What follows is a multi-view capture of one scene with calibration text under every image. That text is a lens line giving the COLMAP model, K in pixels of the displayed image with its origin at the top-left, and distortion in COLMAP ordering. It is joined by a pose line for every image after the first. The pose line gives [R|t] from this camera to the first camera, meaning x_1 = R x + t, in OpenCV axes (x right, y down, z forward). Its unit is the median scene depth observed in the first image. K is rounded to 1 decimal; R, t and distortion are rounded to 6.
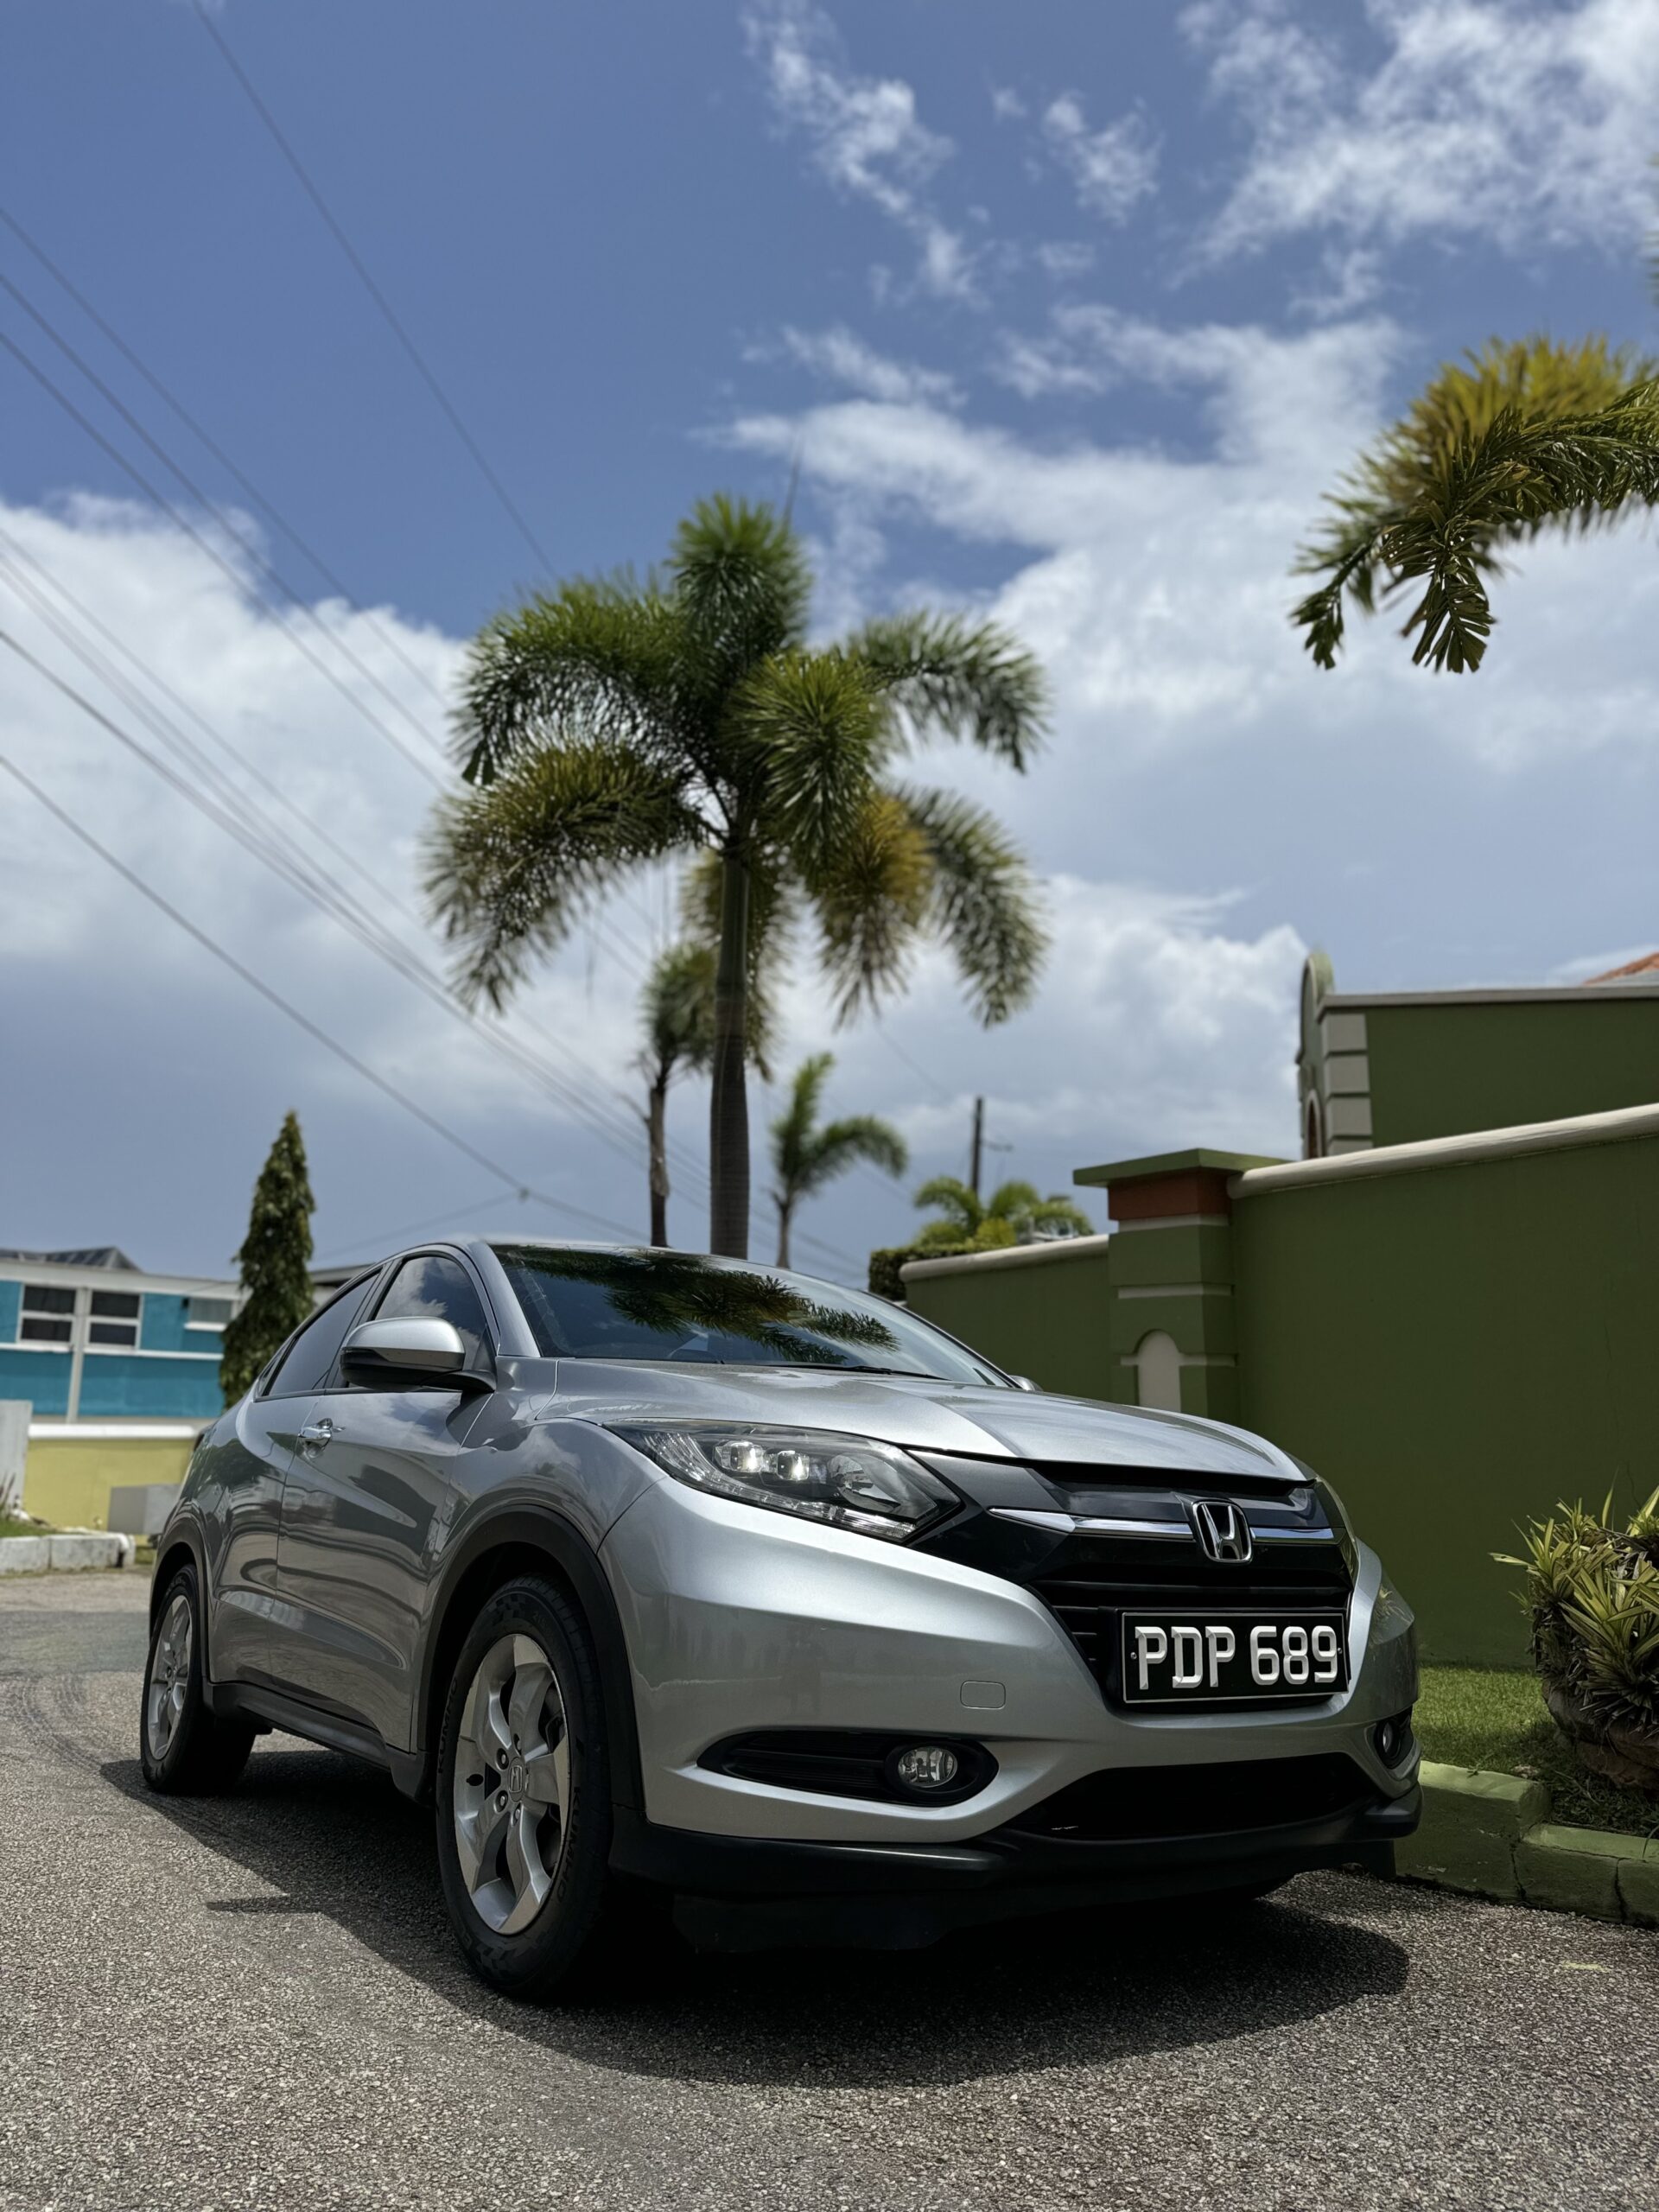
lens RADIAL K [[1597.8, 0, 803.6], [0, 1597.8, 1132.8], [0, 0, 1]] dist [0.044969, -0.069315]
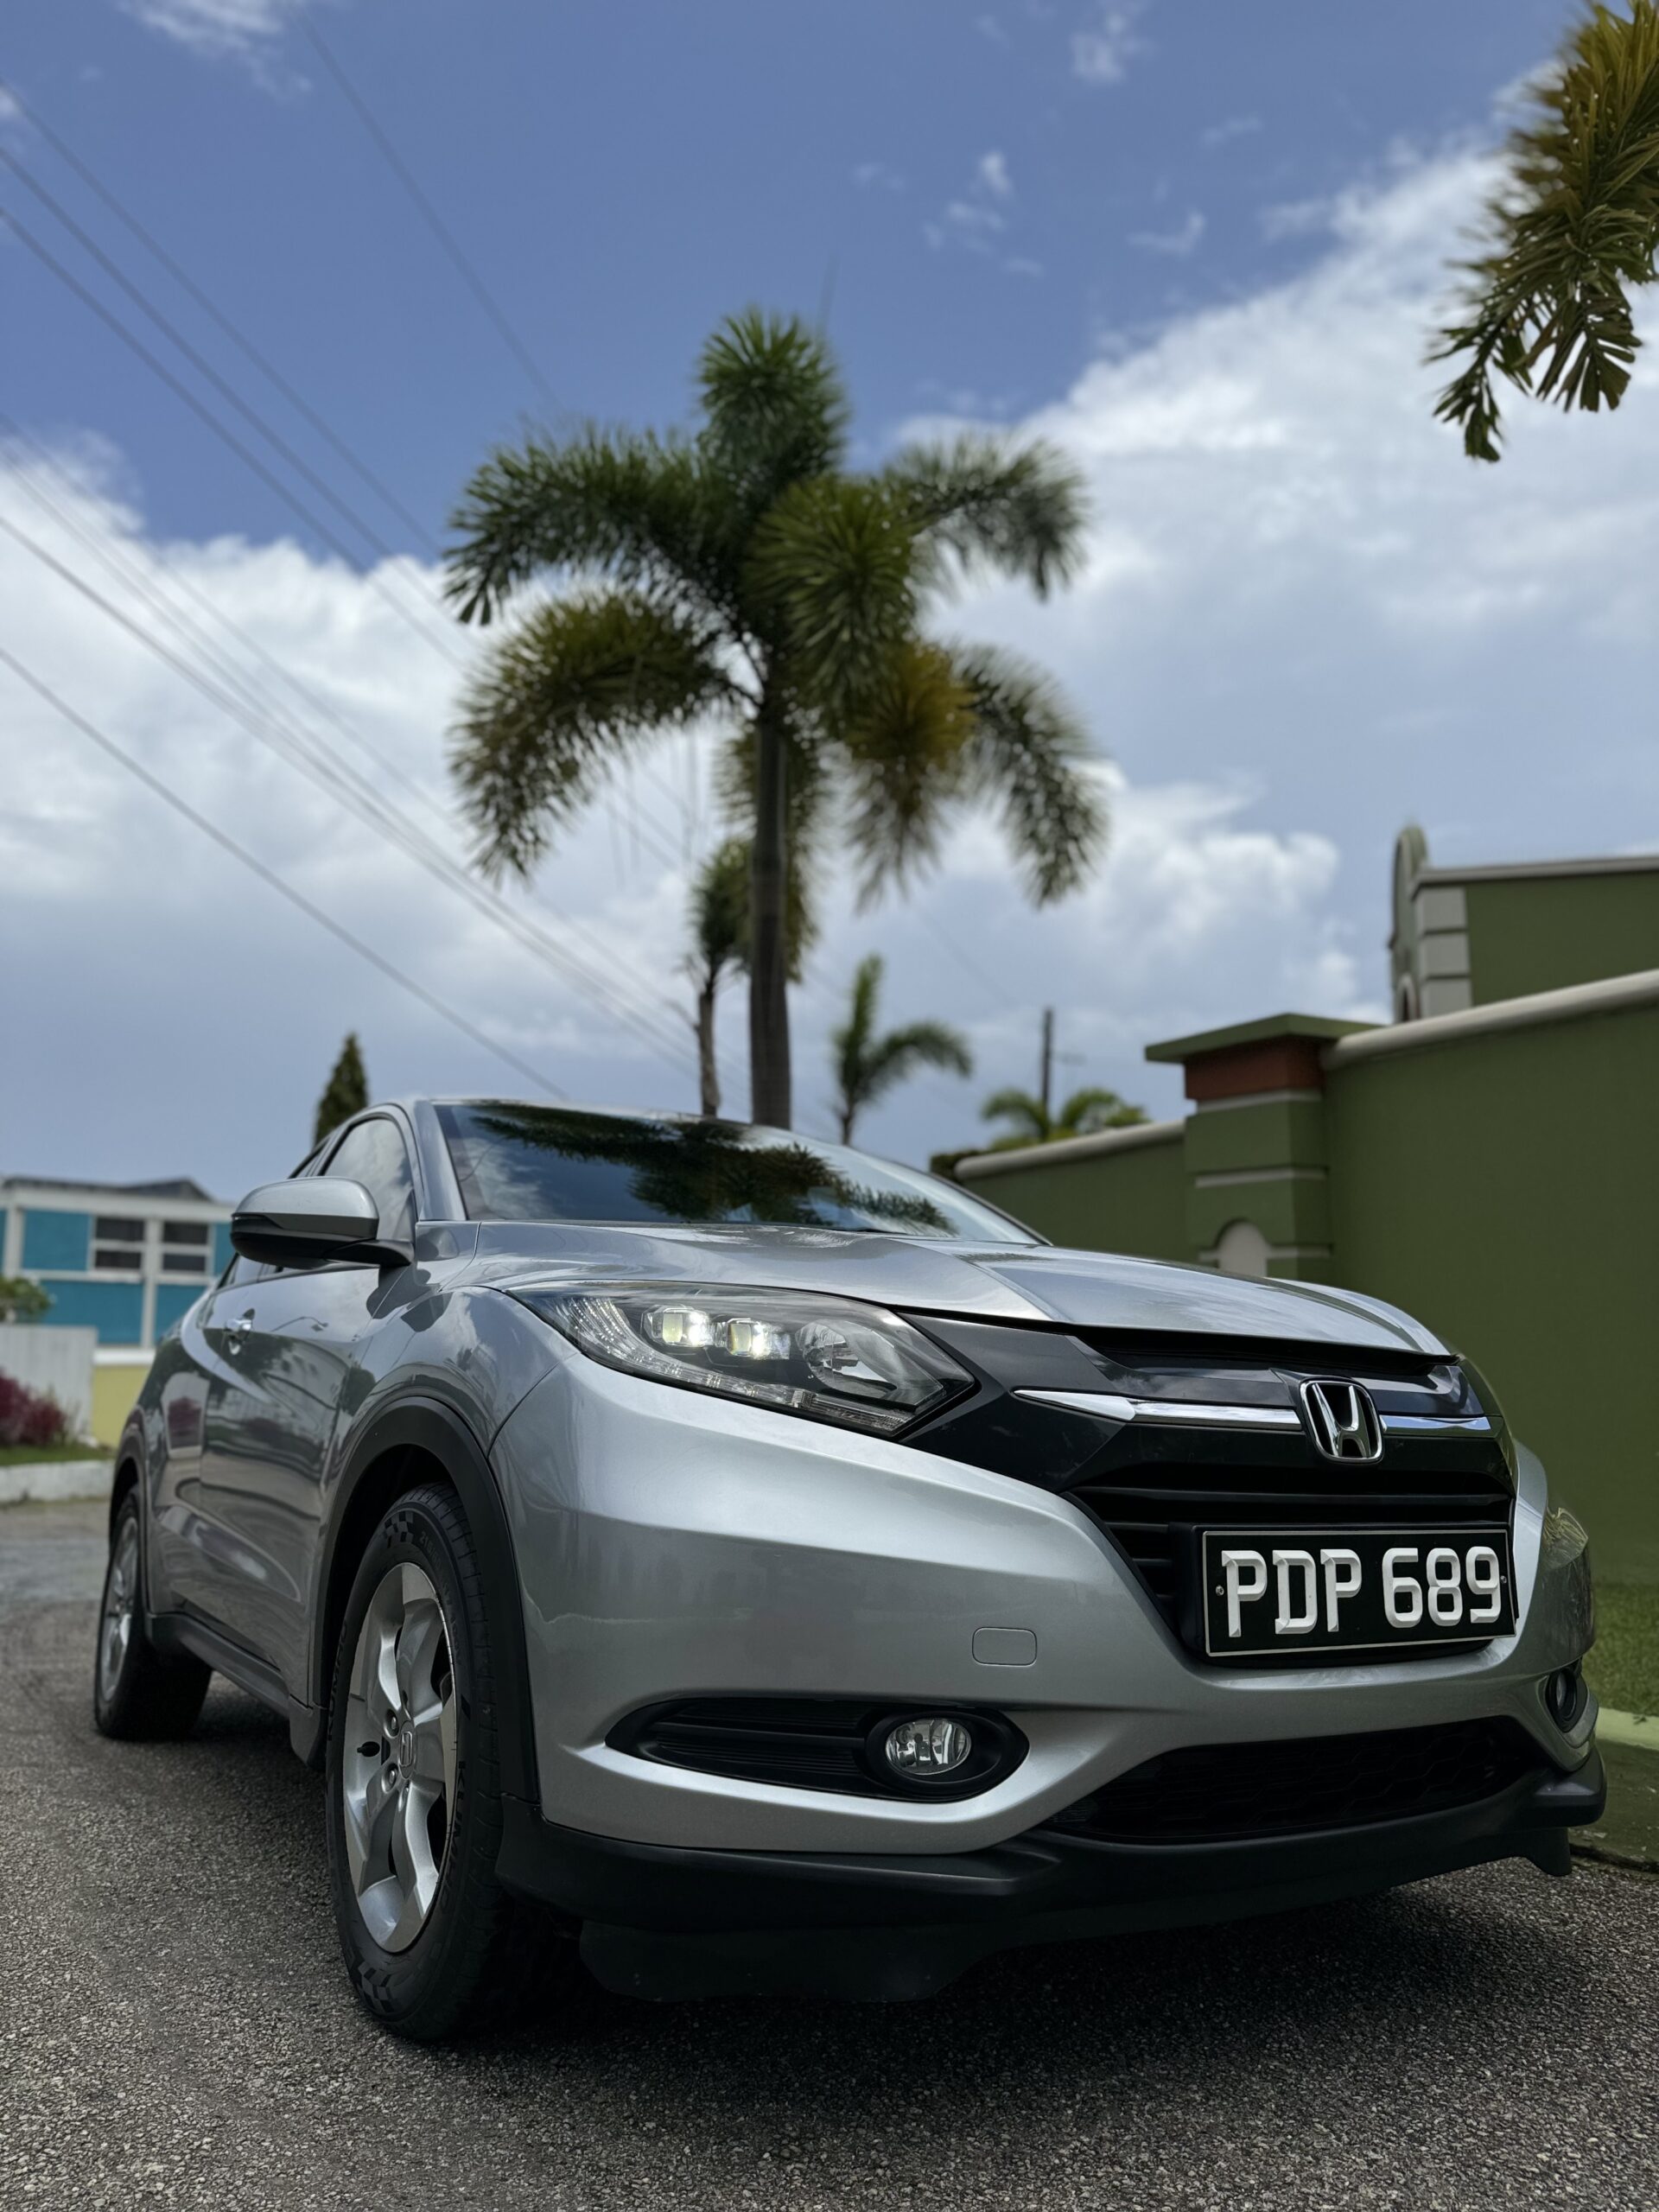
lens RADIAL K [[1589.4, 0, 775.6], [0, 1589.4, 1109.6], [0, 0, 1]] dist [0.004472, -0.000187]
pose [[0.997630, -0.022729, -0.064949, 0.052523], [0.024630, 0.999287, 0.028620, 0.077343], [0.064252, -0.030152, 0.997478, 0.256791]]
